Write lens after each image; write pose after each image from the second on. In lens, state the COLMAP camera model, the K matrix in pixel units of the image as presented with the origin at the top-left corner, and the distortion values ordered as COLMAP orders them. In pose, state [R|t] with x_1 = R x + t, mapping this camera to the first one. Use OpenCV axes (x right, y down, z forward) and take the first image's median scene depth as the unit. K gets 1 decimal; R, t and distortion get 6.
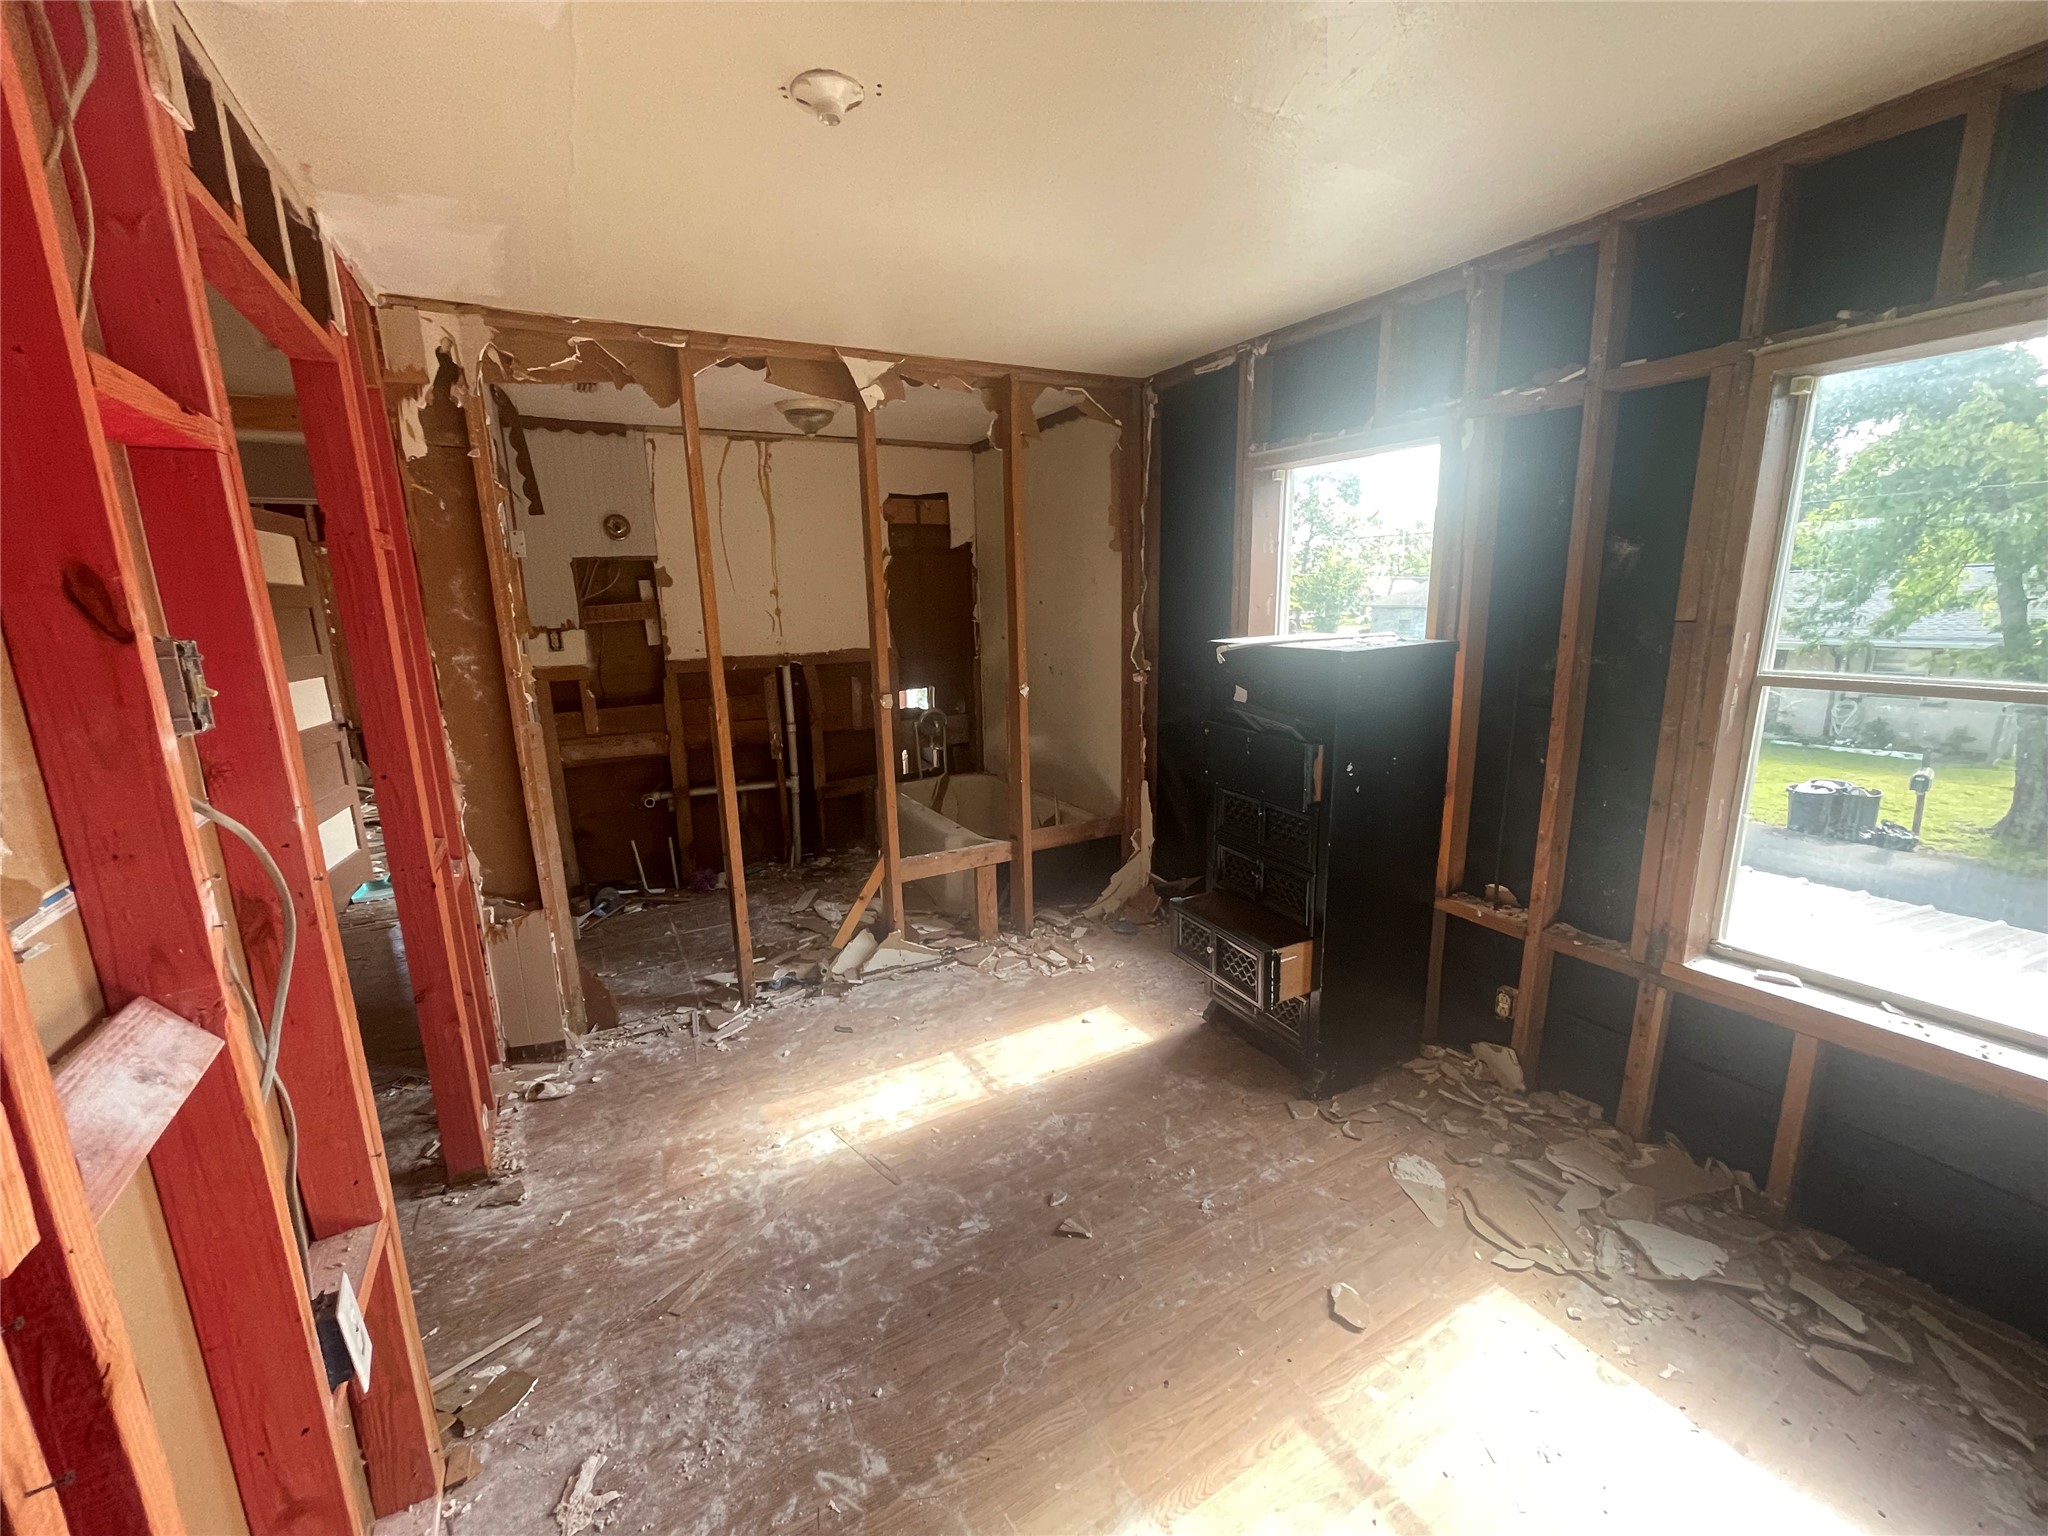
lens RADIAL K [[823.4, 0, 1023.9], [0, 823.4, 768.4], [0, 0, 1]] dist [-0.002996, 0.000031]
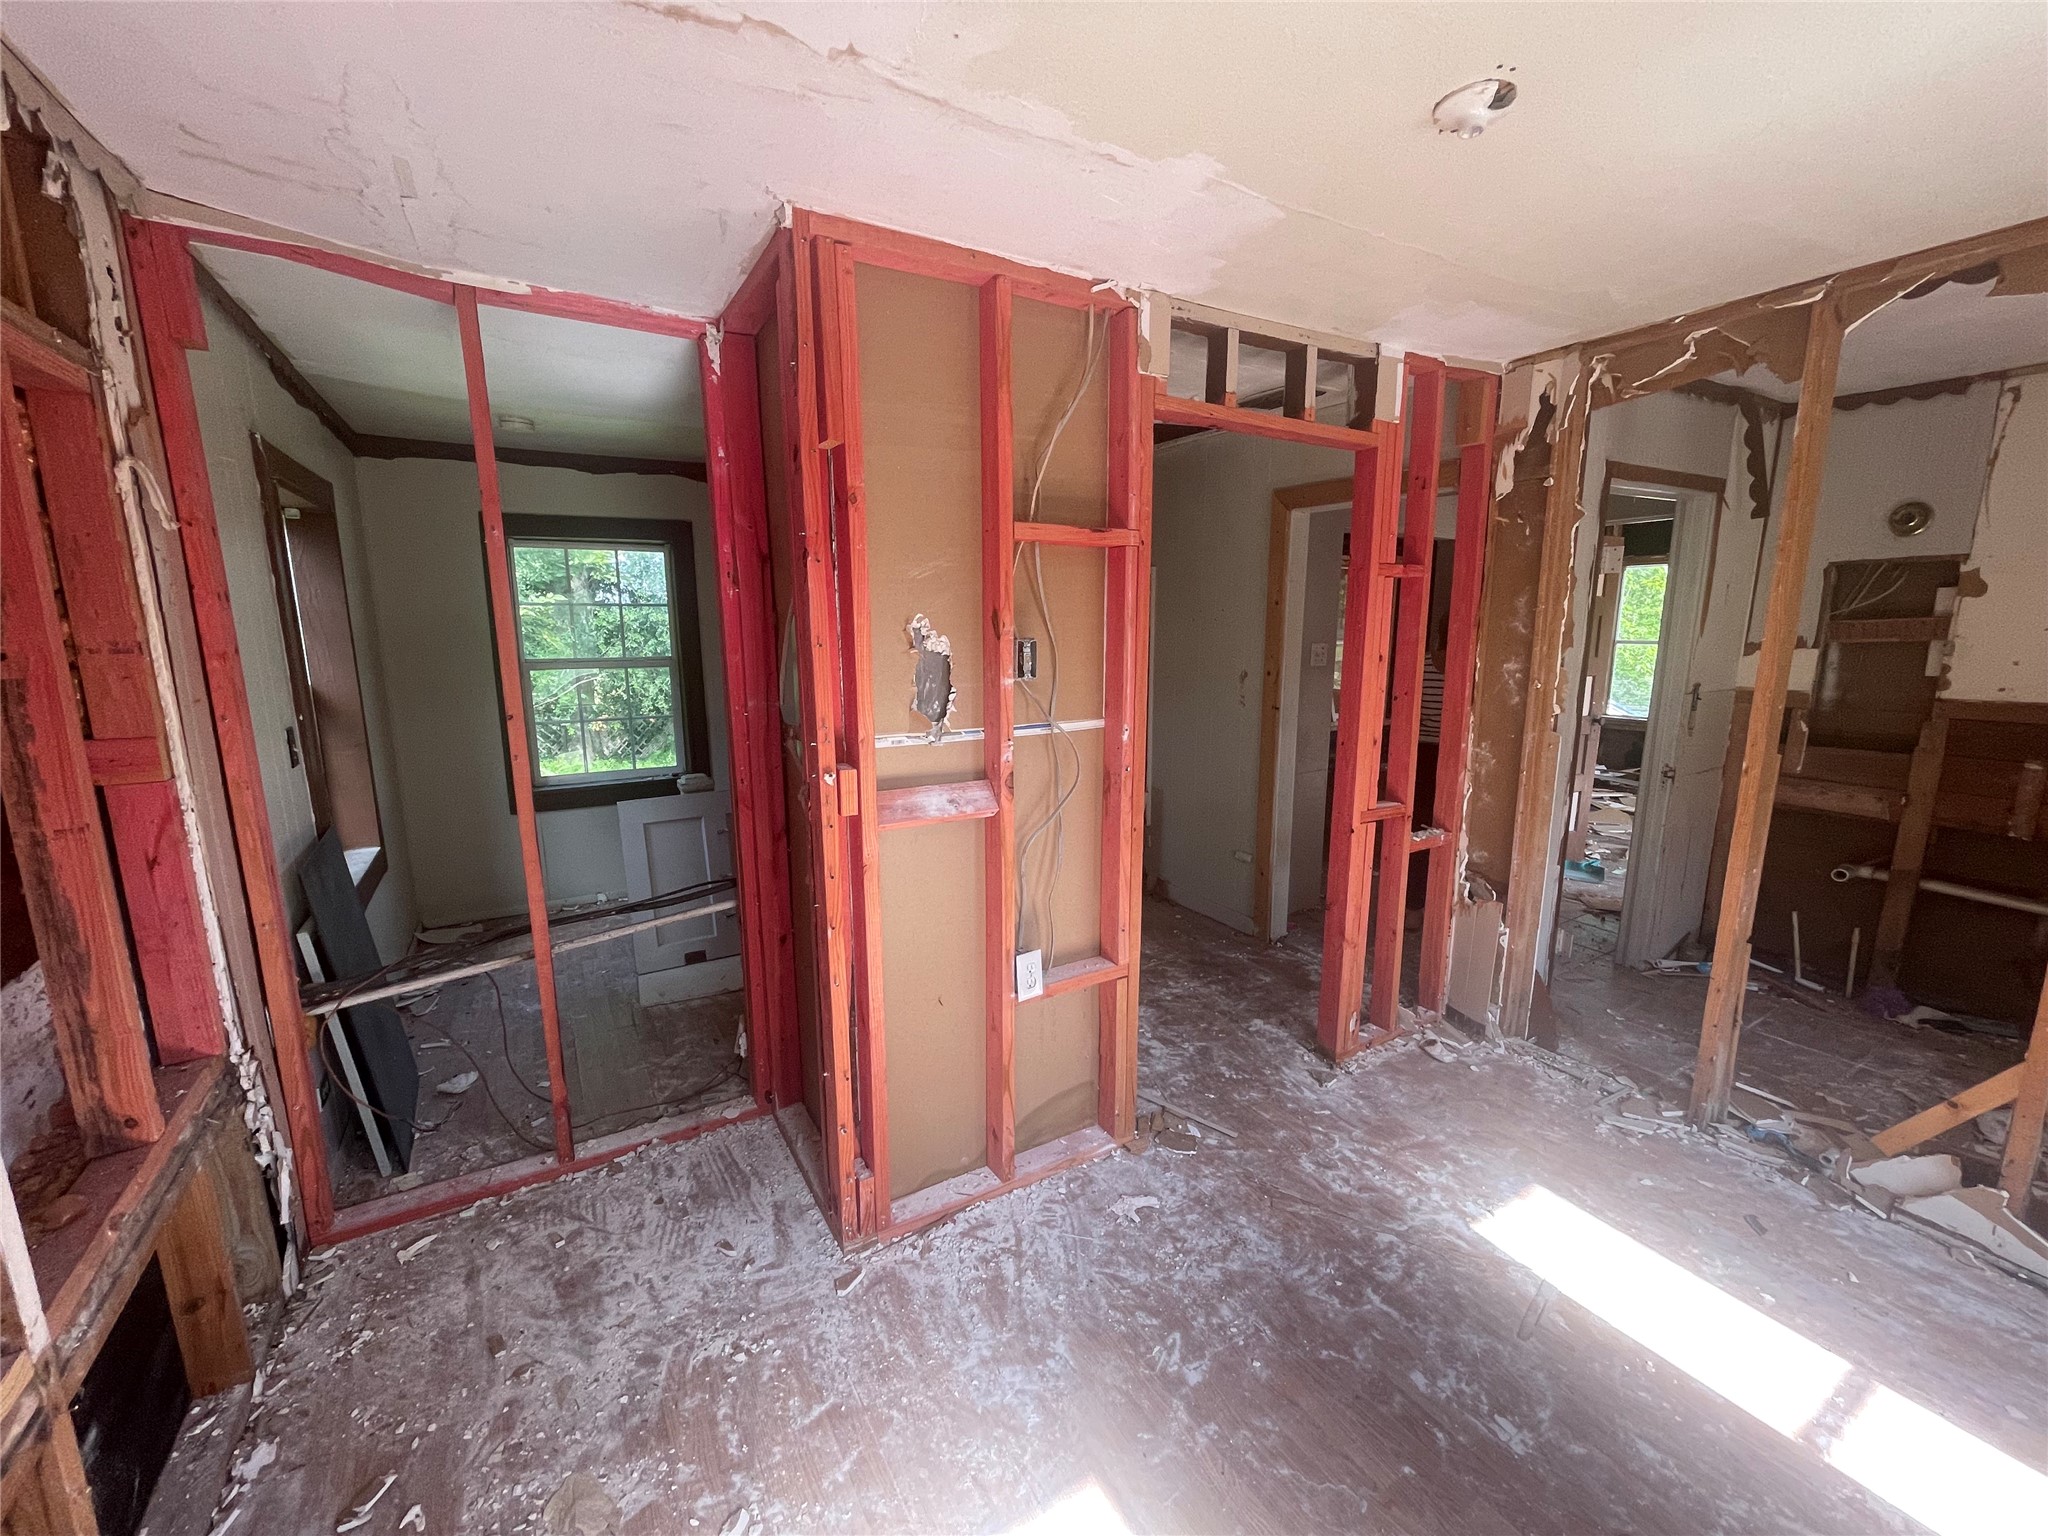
lens RADIAL K [[823.4, 0, 1022.6], [0, 823.4, 769.0], [0, 0, 1]] dist [-0.002996, 0.000031]
pose [[0.031172, 0.201370, -0.979019, 0.432804], [-0.200400, 0.960865, 0.191255, -0.080499], [0.979218, 0.190234, 0.070307, 0.291097]]
